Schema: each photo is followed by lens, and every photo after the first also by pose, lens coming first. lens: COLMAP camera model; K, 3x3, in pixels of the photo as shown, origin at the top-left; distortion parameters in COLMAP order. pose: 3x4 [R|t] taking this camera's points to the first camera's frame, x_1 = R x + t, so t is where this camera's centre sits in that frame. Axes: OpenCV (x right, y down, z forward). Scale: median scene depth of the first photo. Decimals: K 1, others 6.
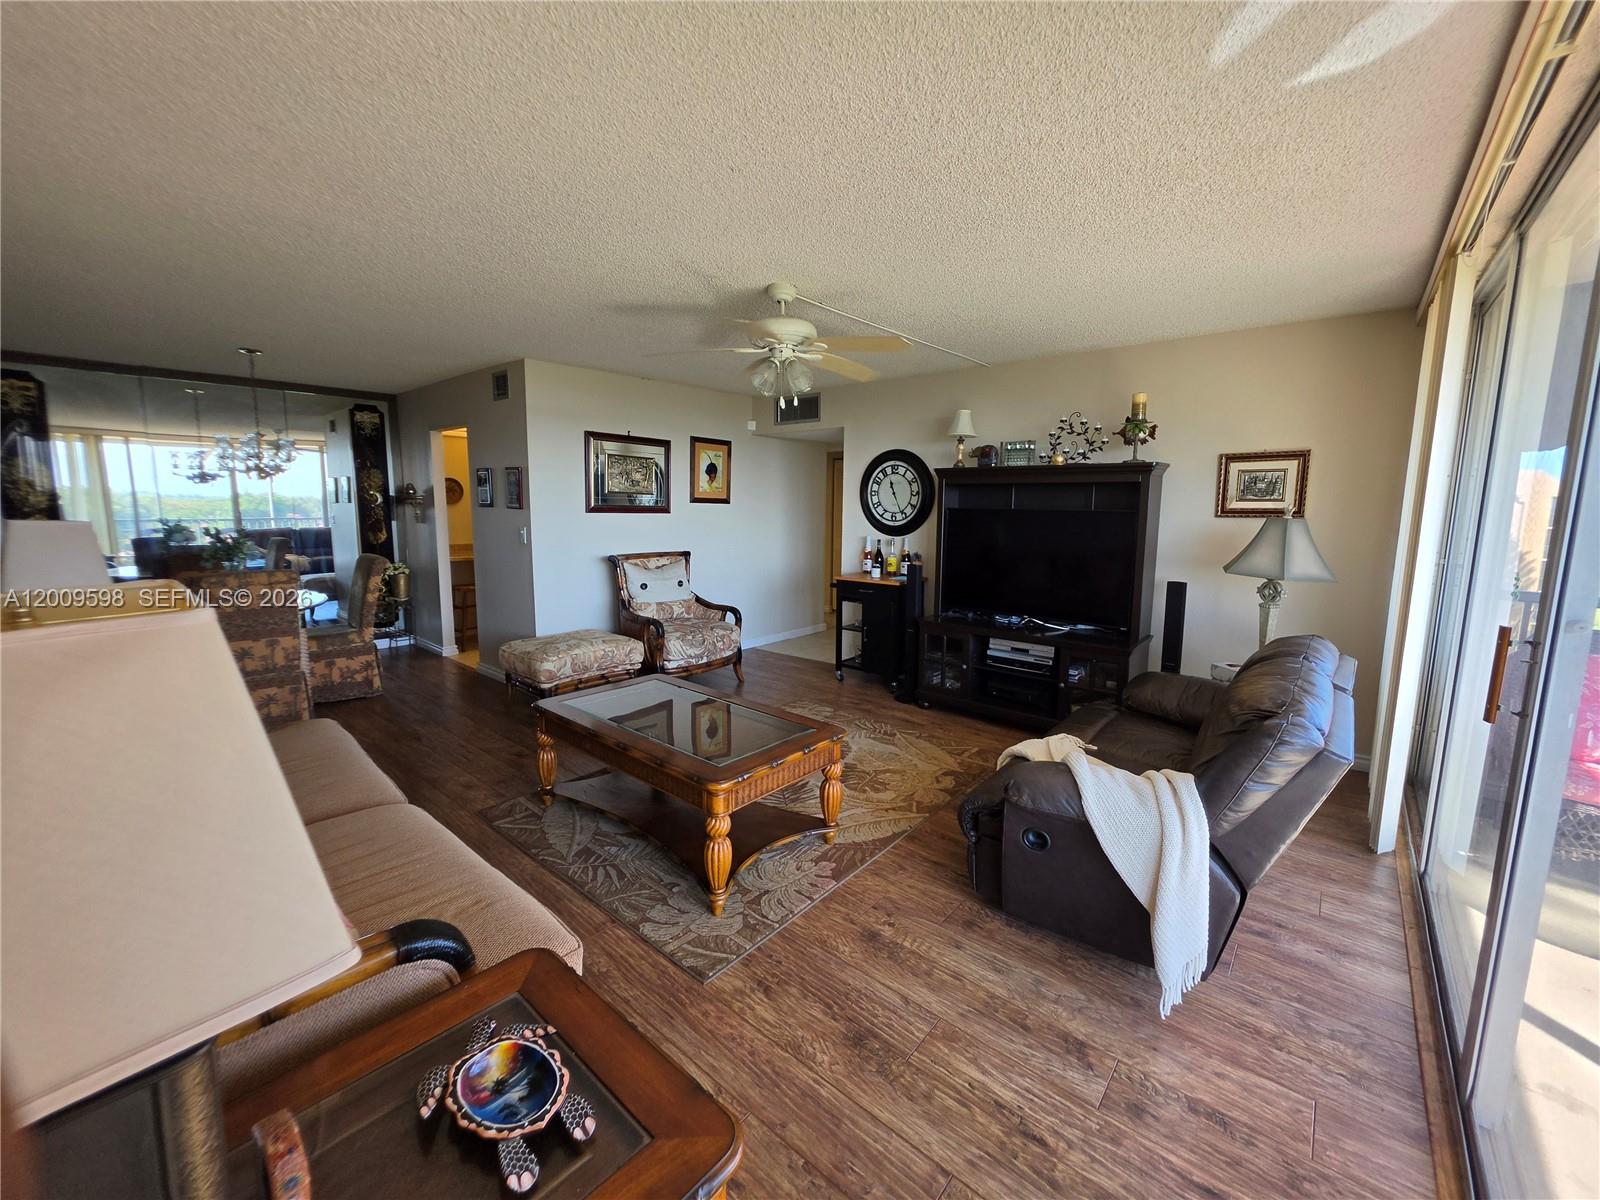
lens RADIAL K [[636.2, 0, 790.1], [0, 636.2, 586.3], [0, 0, 1]] dist [-0.001665, 0.000050]
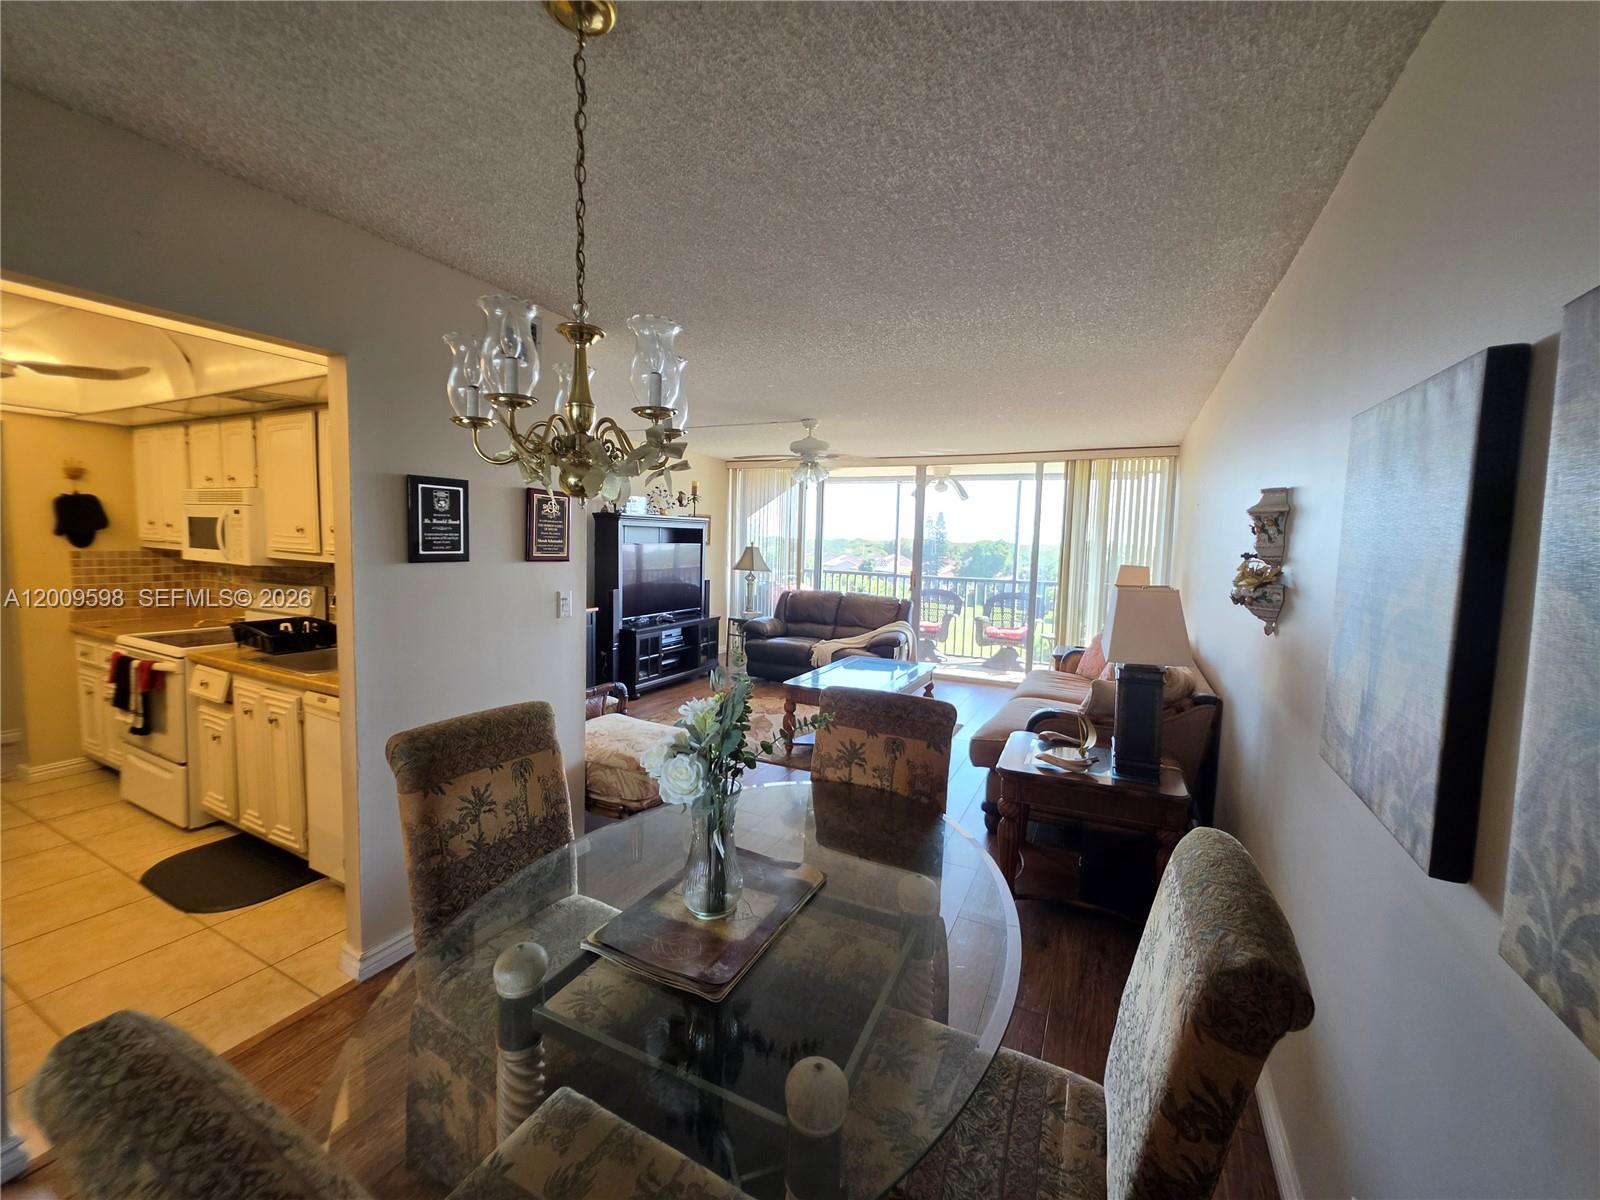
lens RADIAL K [[638.7, 0, 794.8], [0, 638.7, 591.7], [0, 0, 1]] dist [-0.008049, 0.000544]
pose [[-0.237075, -0.098288, 0.966507, -1.226030], [0.098762, 0.987276, 0.124625, -0.171368], [-0.966458, 0.125000, -0.224351, 1.071687]]
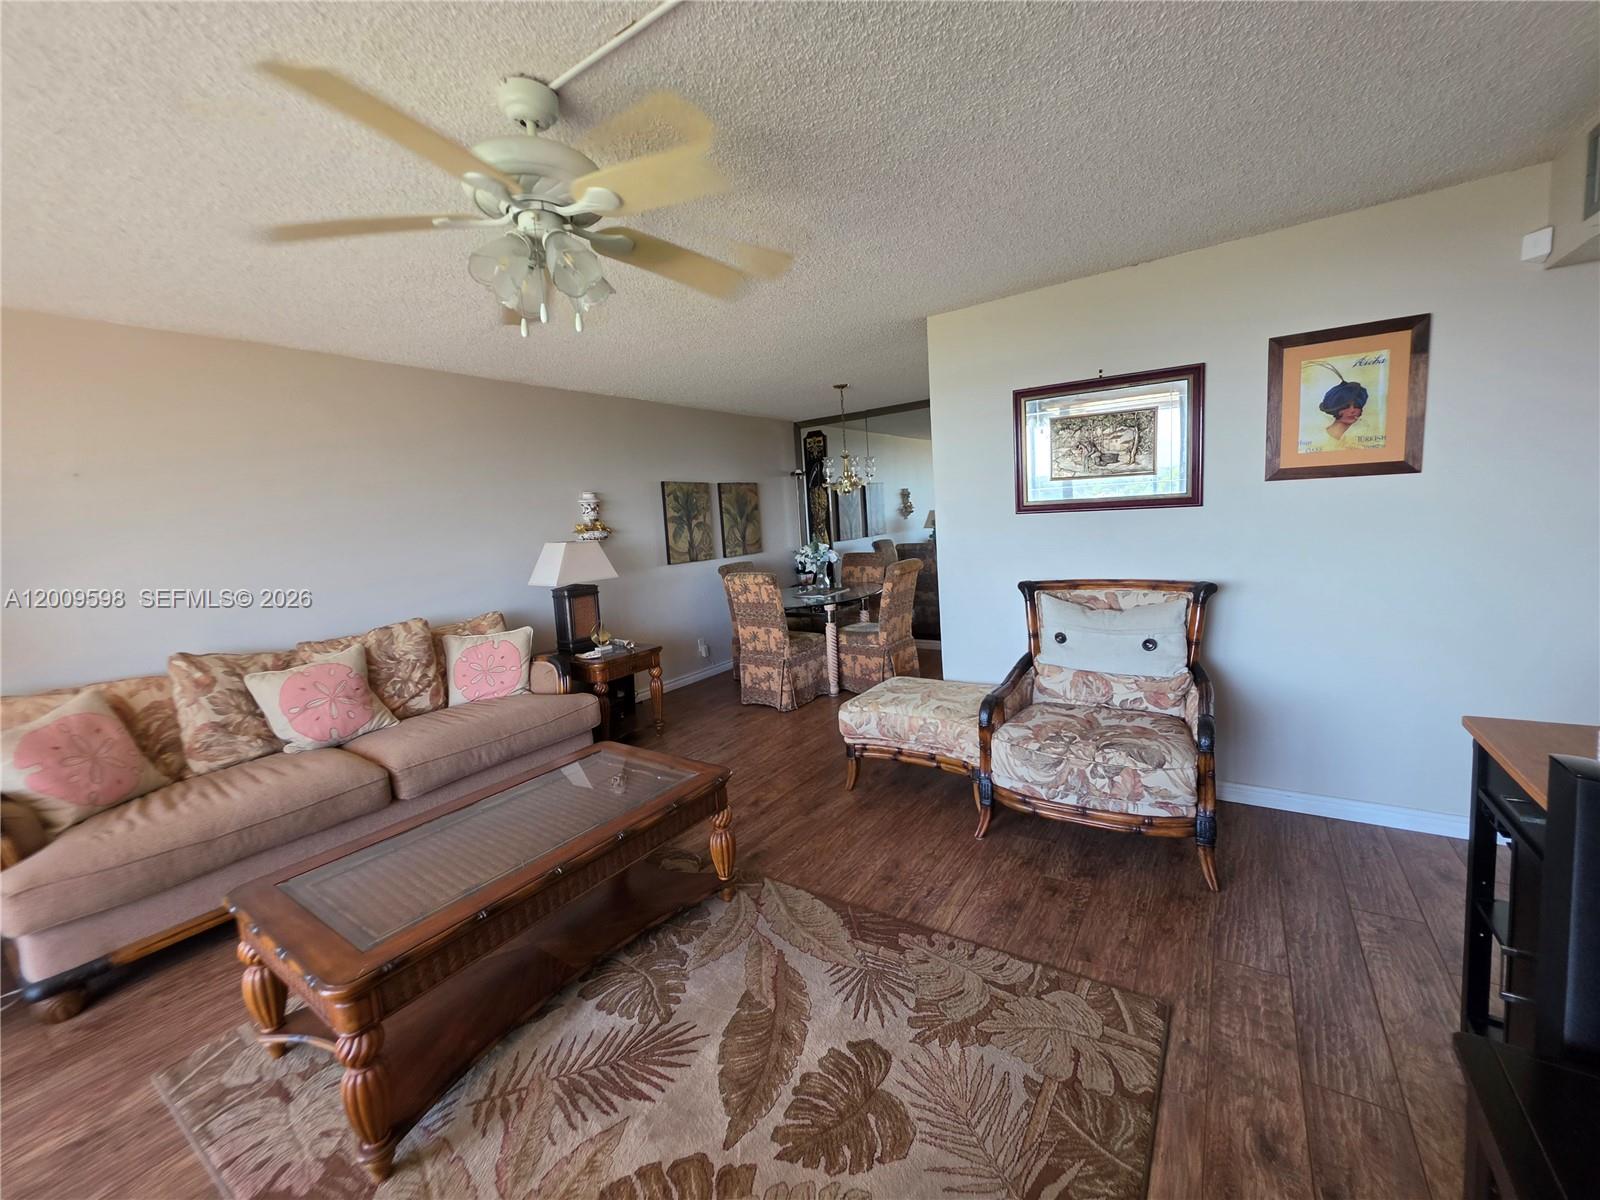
lens RADIAL K [[648.8, 0, 805.6], [0, 648.8, 579.0], [0, 0, 1]] dist [-0.004257, -0.000196]
pose [[0.124468, 0.081108, -0.988903, 0.402967], [-0.061472, 0.995369, 0.073901, -0.102587], [0.990318, 0.051592, 0.128877, 0.846064]]
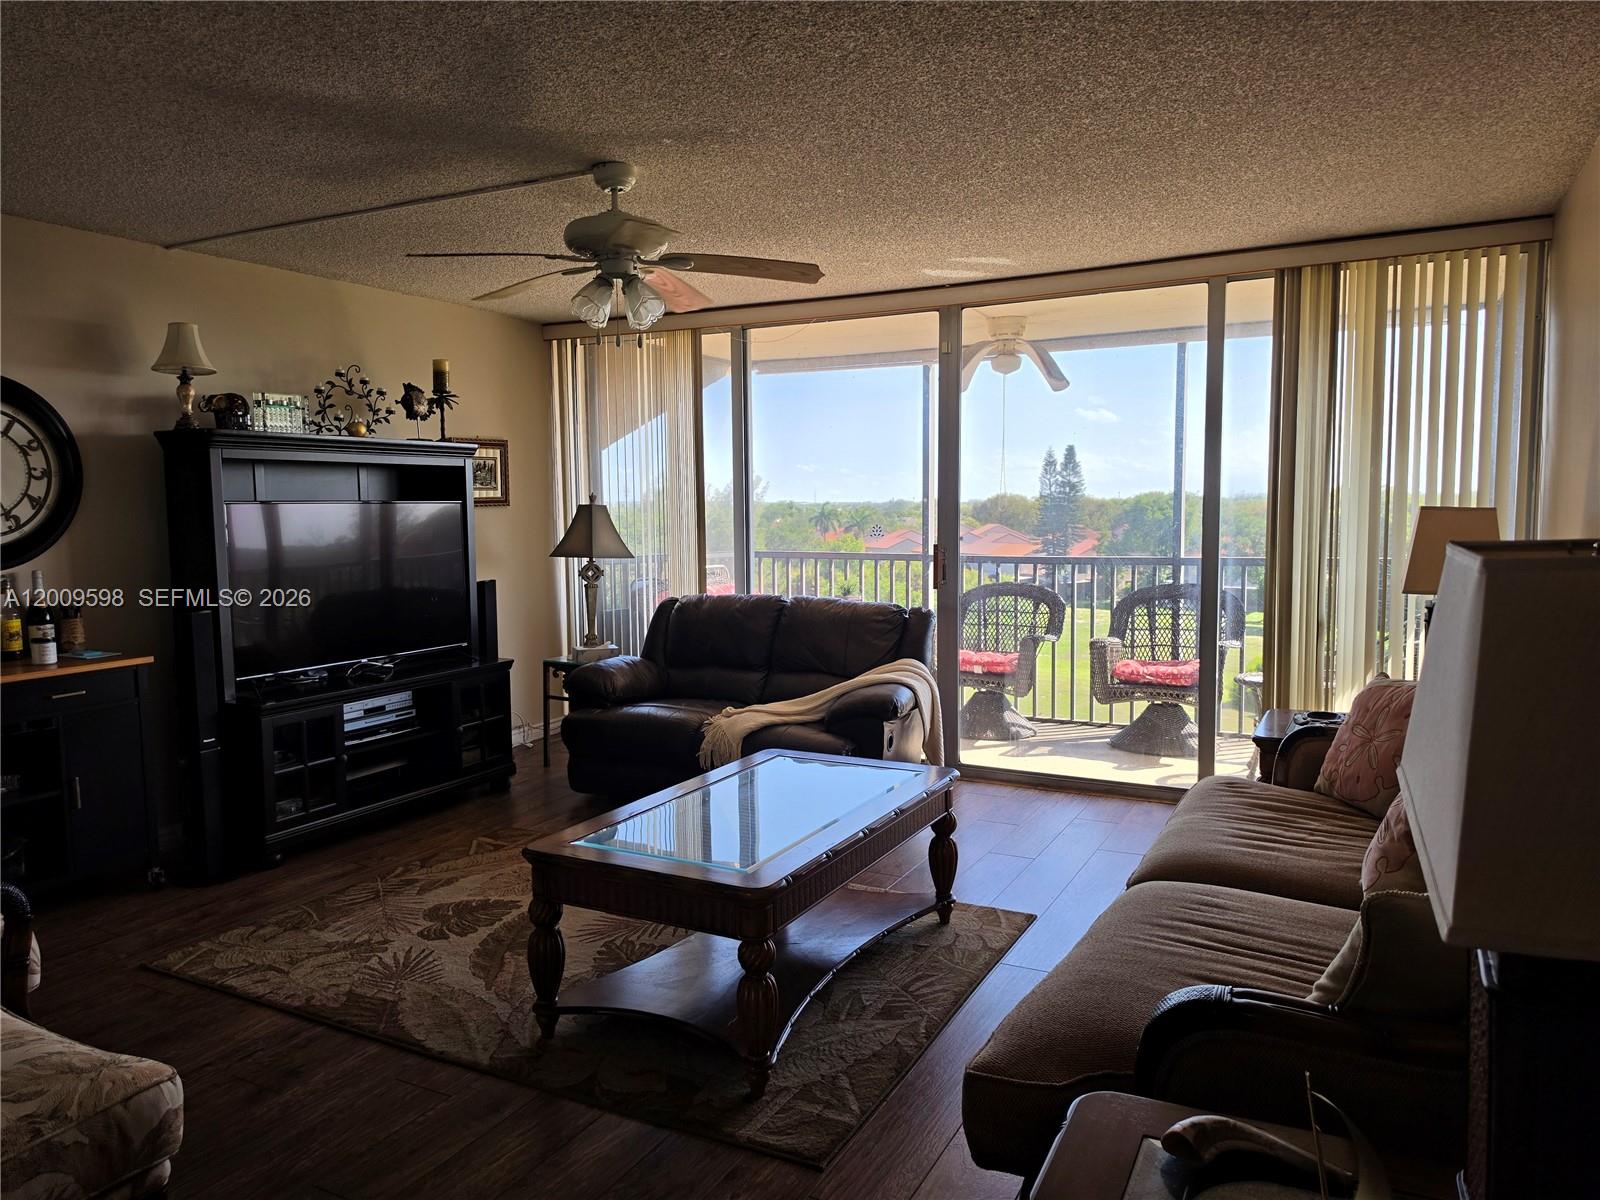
lens RADIAL K [[1092.3, 0, 803.2], [0, 1092.3, 592.2], [0, 0, 1]] dist [0.088191, -0.121883]
pose [[-0.221427, -0.088041, 0.971195, -0.890437], [0.134918, 0.983573, 0.119924, -0.104444], [-0.965799, 0.157586, -0.205911, 0.809826]]
